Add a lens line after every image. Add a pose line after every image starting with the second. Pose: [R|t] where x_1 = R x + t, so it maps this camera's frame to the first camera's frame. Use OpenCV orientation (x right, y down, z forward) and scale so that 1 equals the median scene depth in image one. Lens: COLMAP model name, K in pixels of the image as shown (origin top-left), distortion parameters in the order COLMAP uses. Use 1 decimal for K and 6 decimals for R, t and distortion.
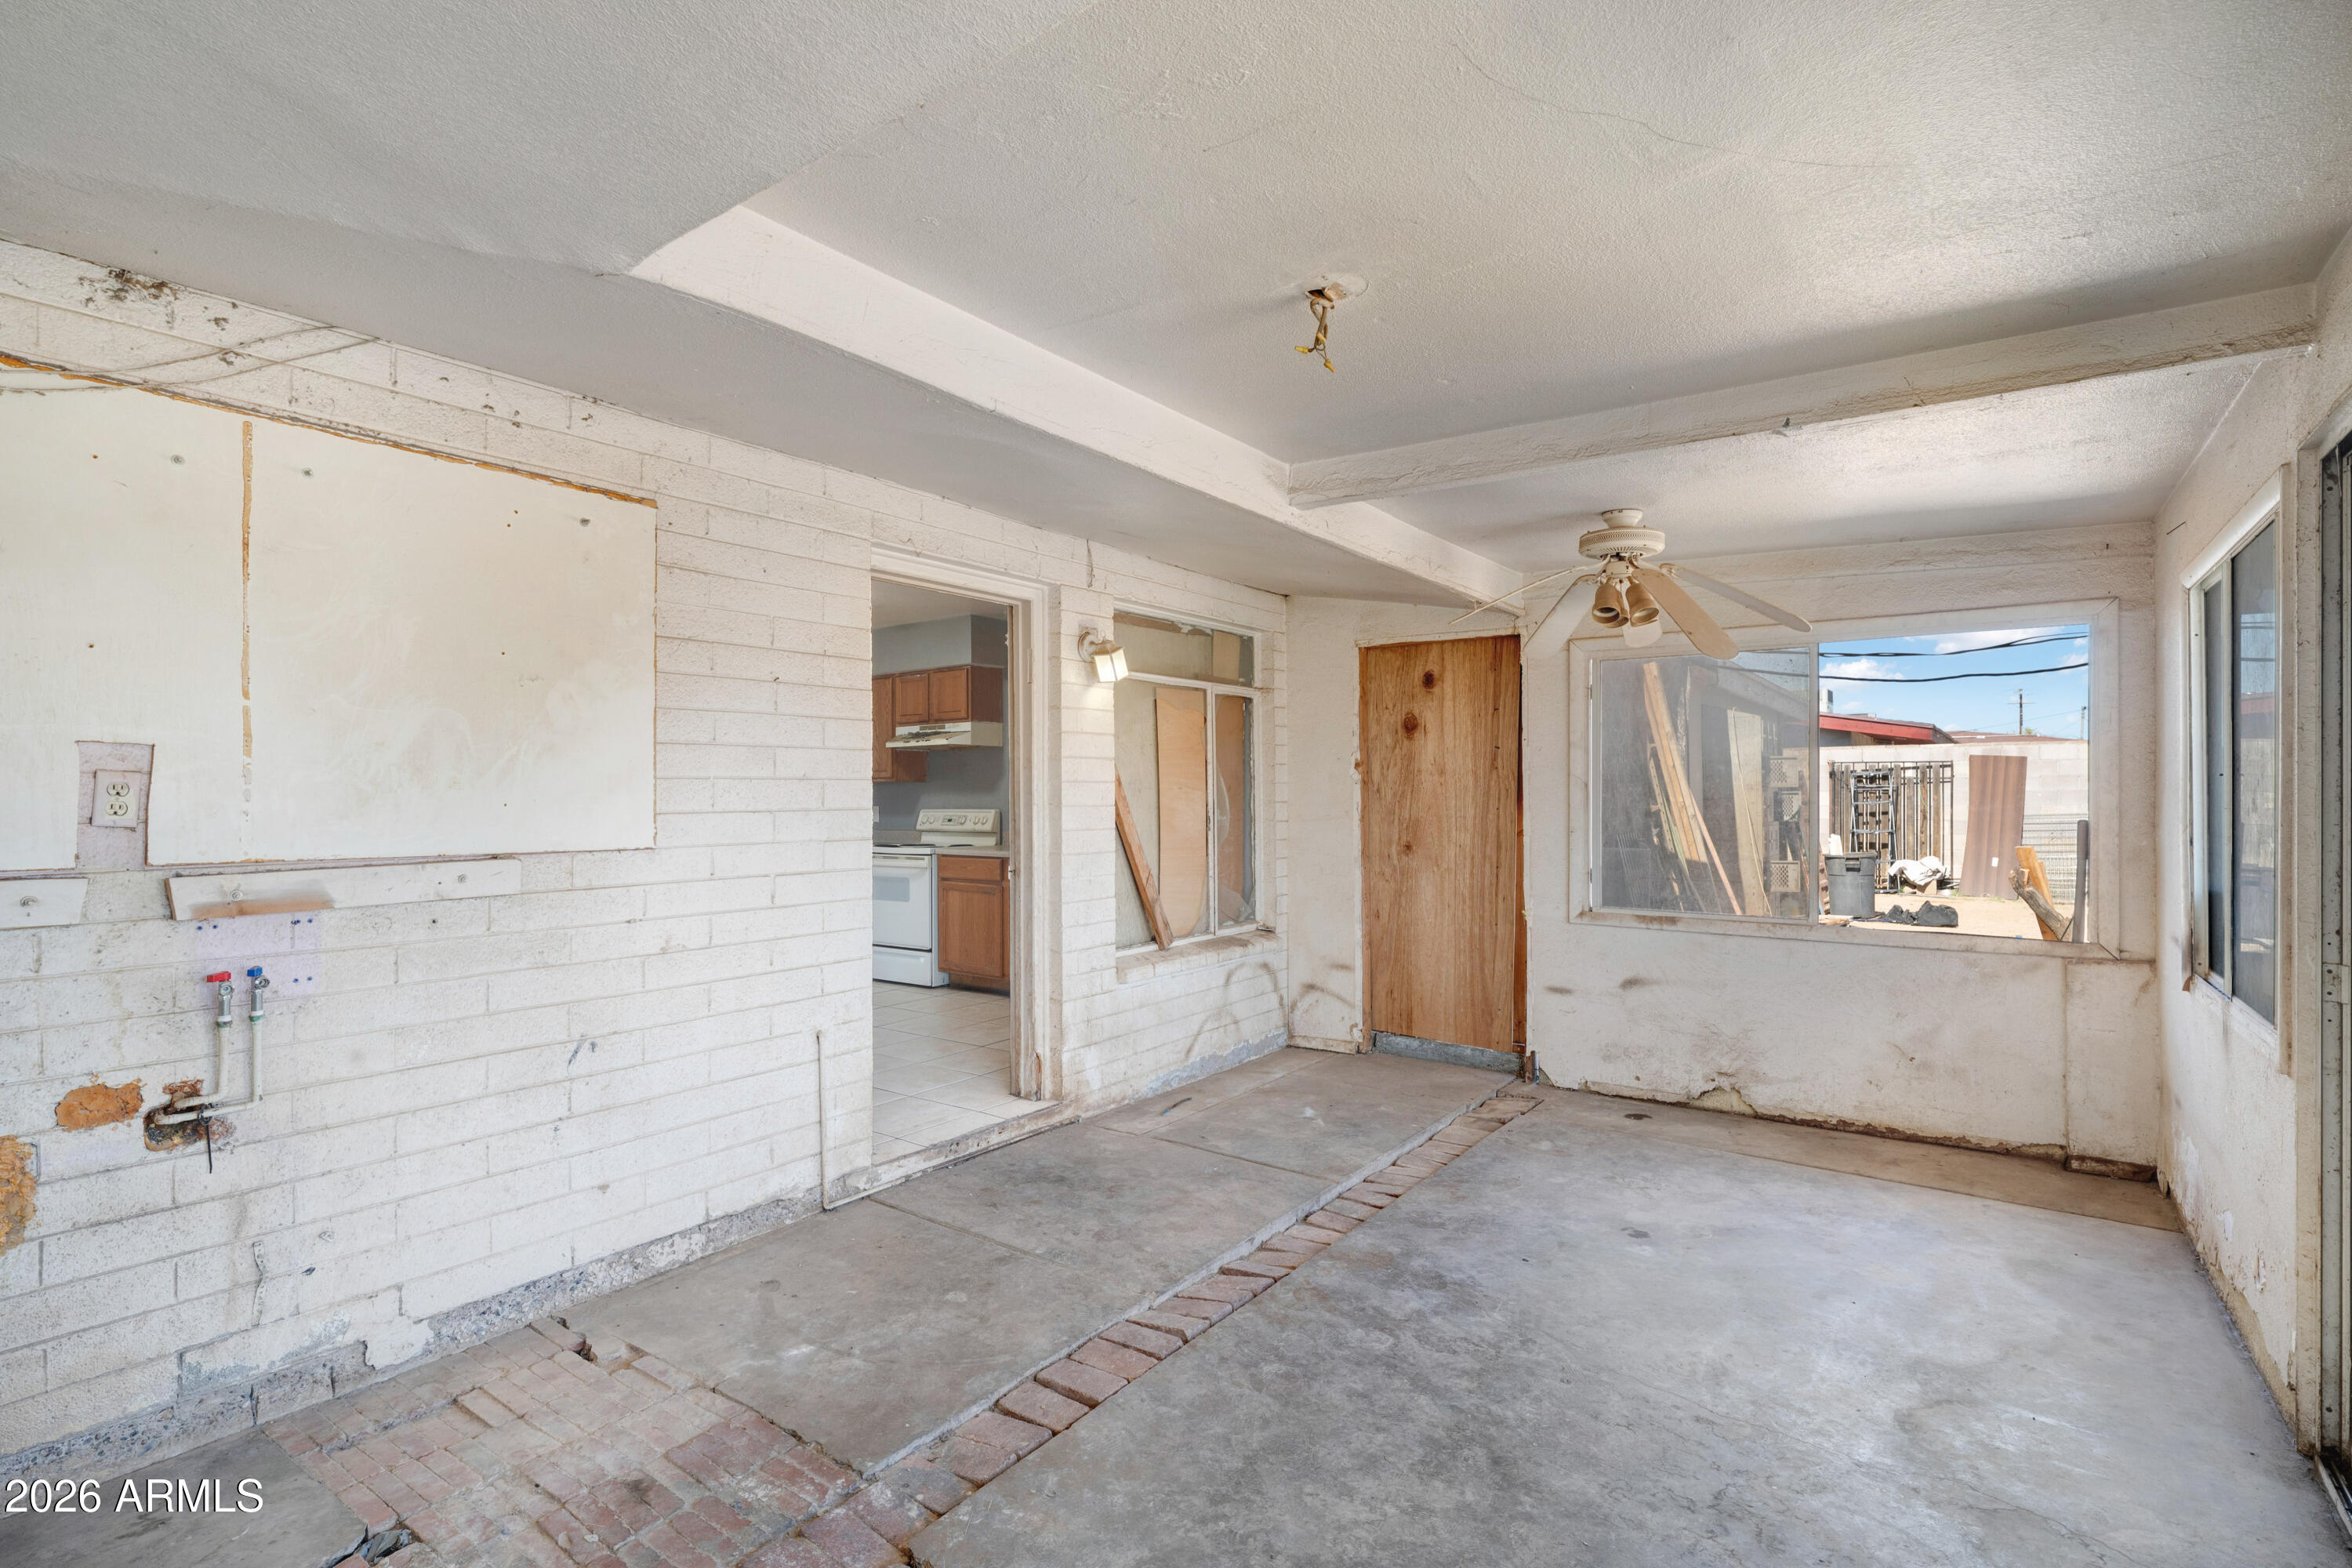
lens RADIAL K [[1103.1, 0, 1181.1], [0, 1103.1, 799.3], [0, 0, 1]] dist [-0.008427, -0.000977]
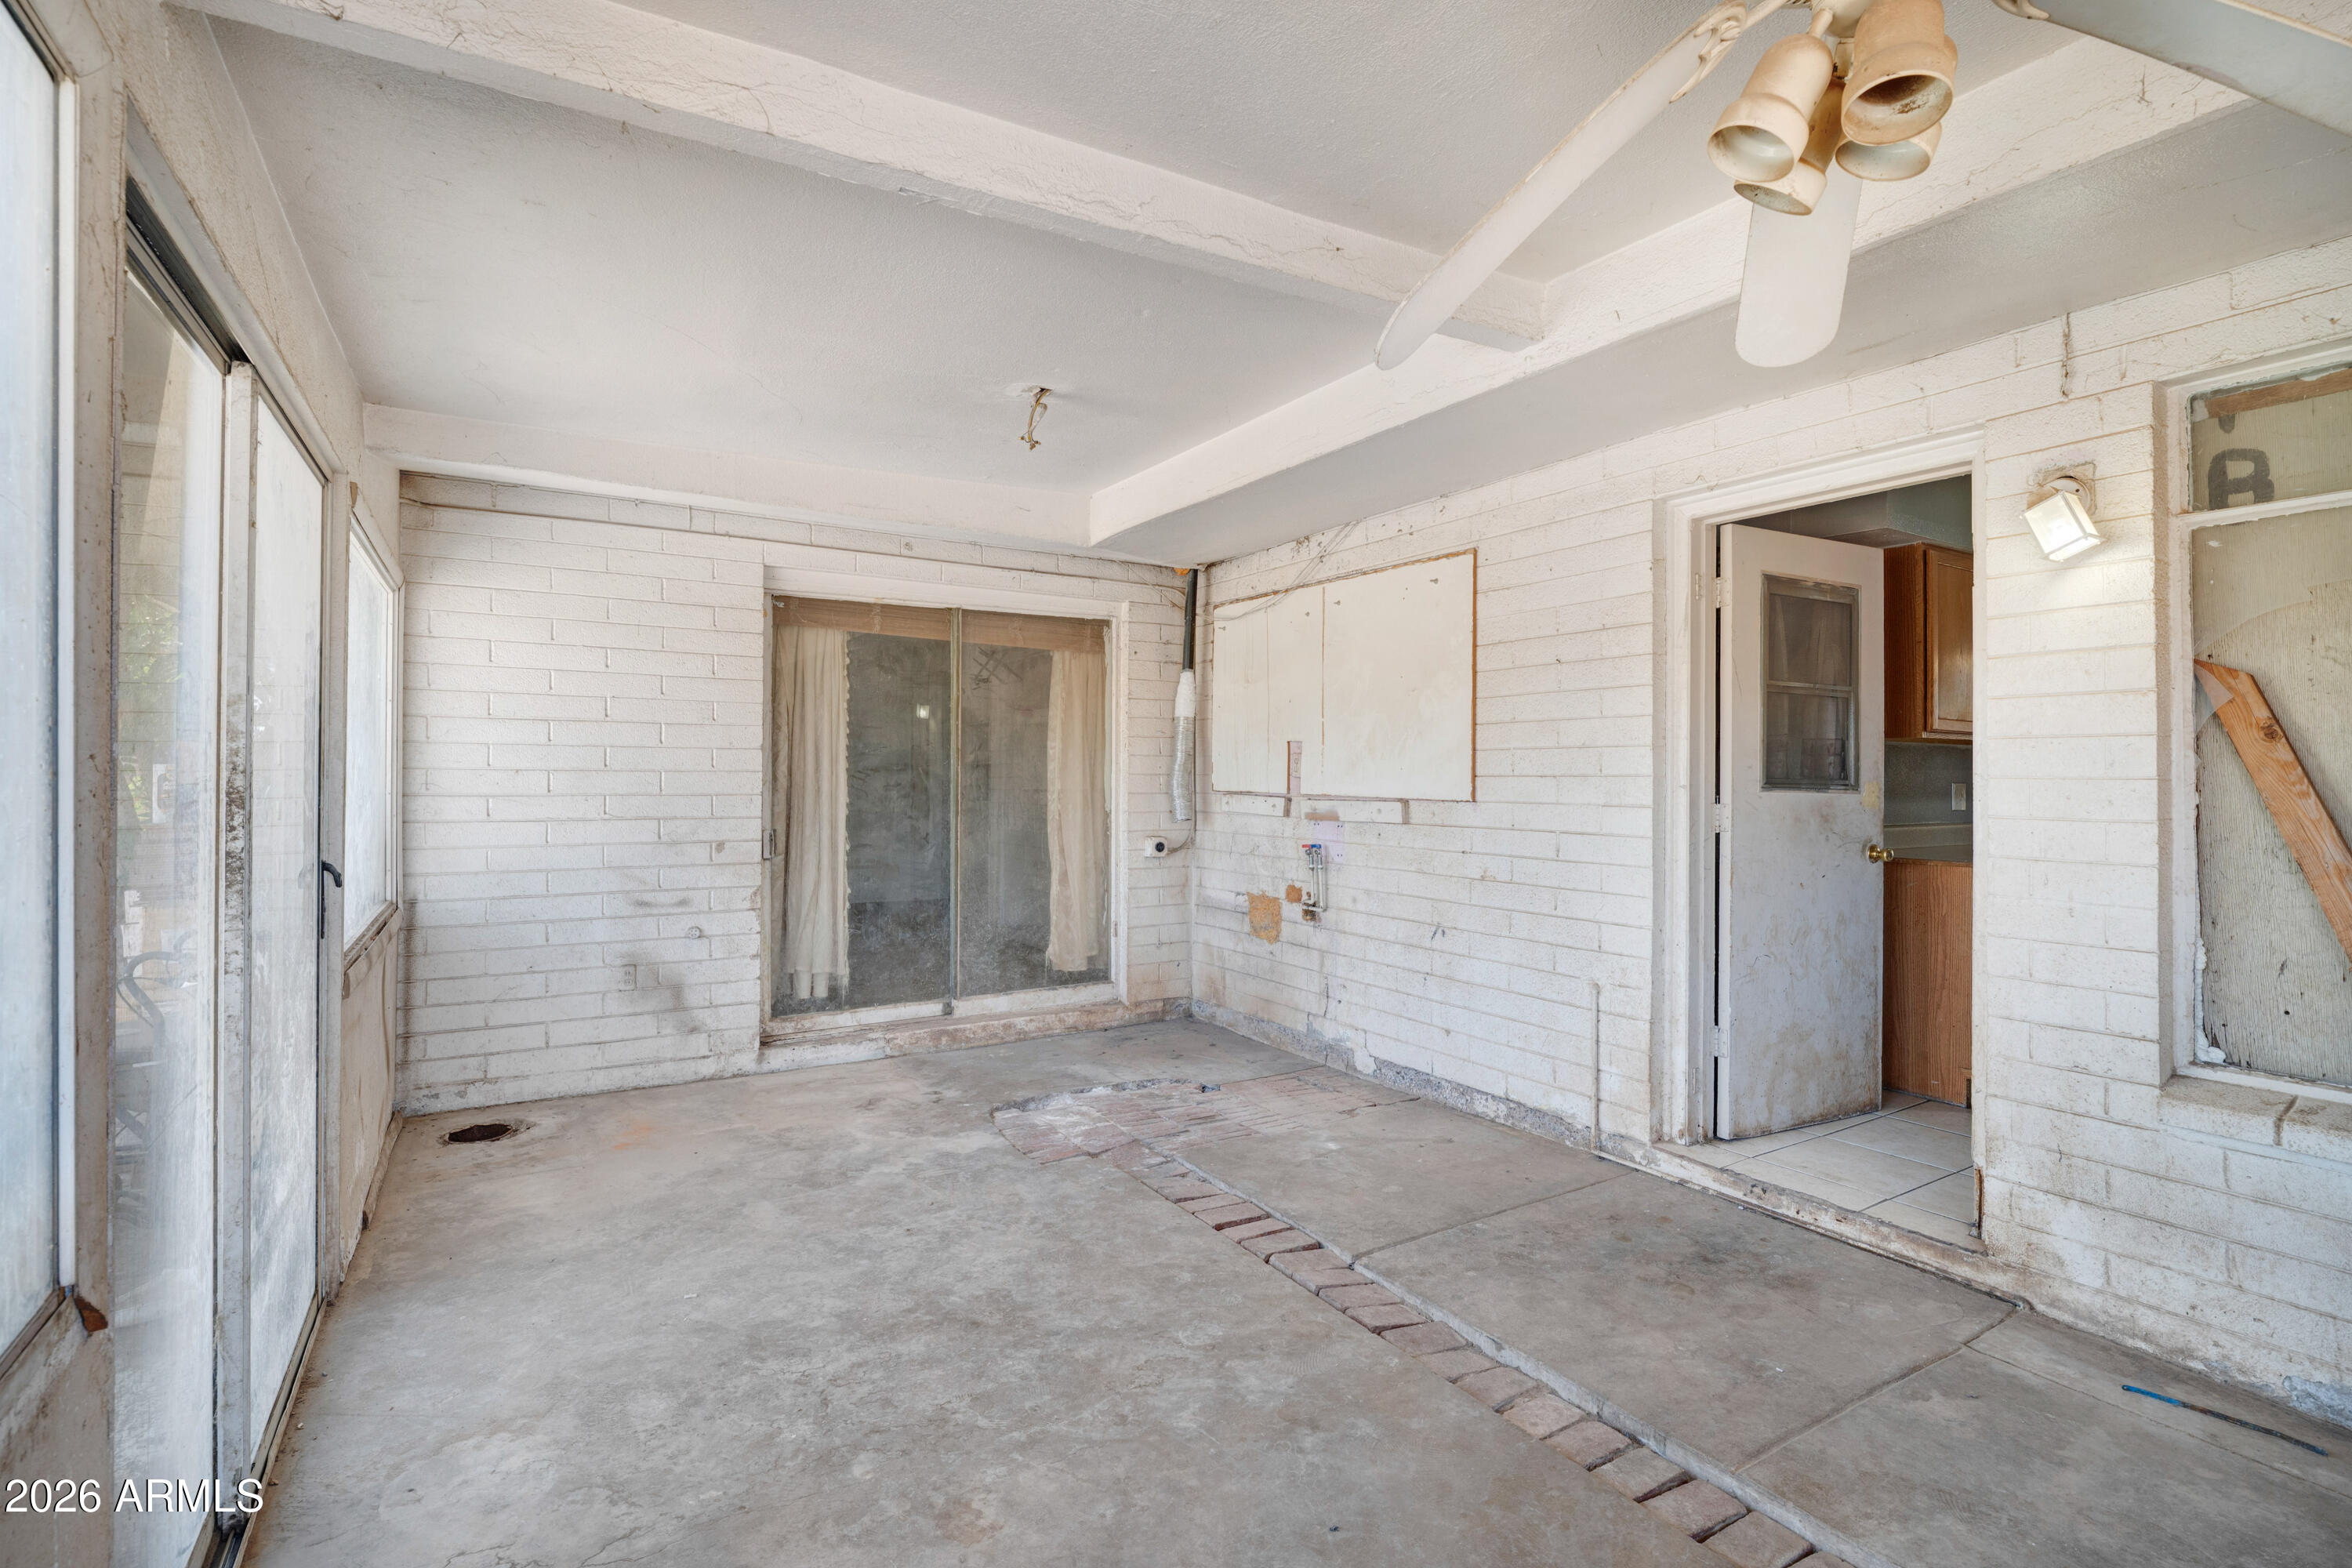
lens RADIAL K [[1103.1, 0, 1168.5], [0, 1103.1, 764.4], [0, 0, 1]] dist [-0.008427, -0.000977]
pose [[-0.391927, -0.003242, -0.919991, 0.853110], [-0.004005, 0.999990, -0.001818, 0.002413], [0.919988, 0.002972, -0.391936, 1.089092]]
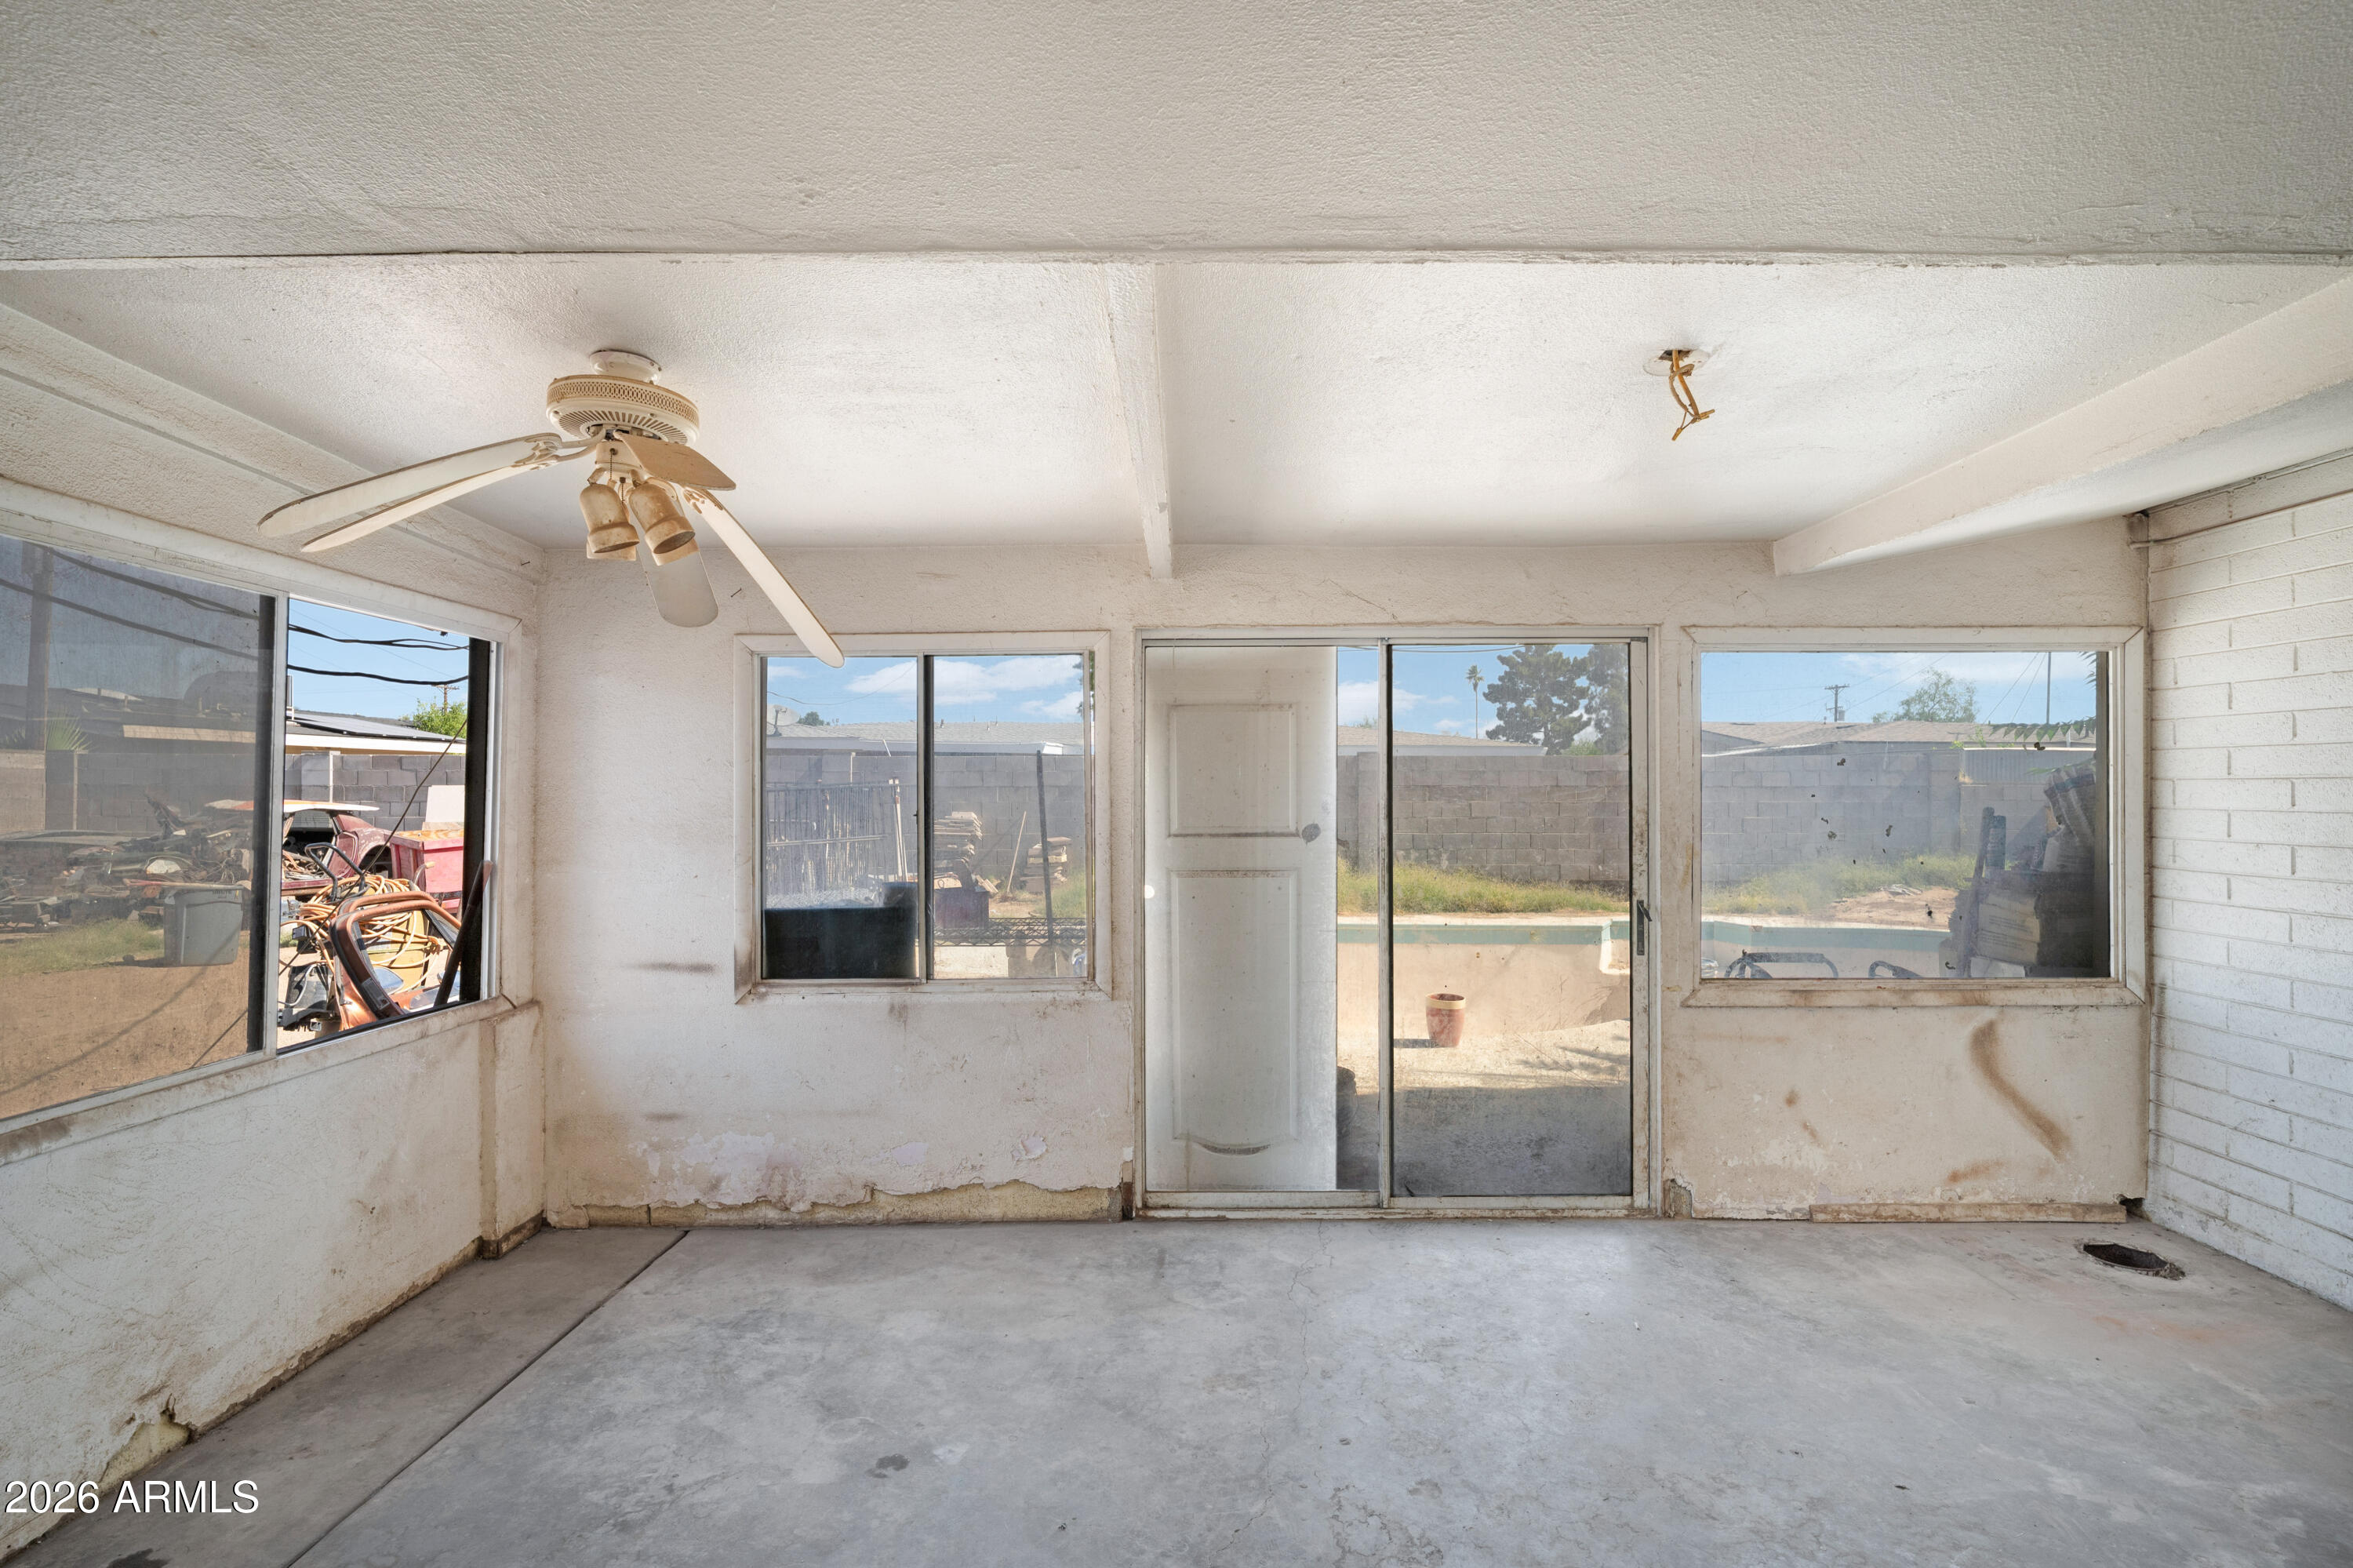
lens RADIAL K [[1103.6, 0, 1180.9], [0, 1103.6, 788.4], [0, 0, 1]] dist [-0.008427, -0.000977]
pose [[-0.578731, 0.008983, 0.815469, -0.281097], [0.003962, 0.999959, -0.008203, -0.036839], [-0.815509, -0.001516, -0.578743, 1.271720]]
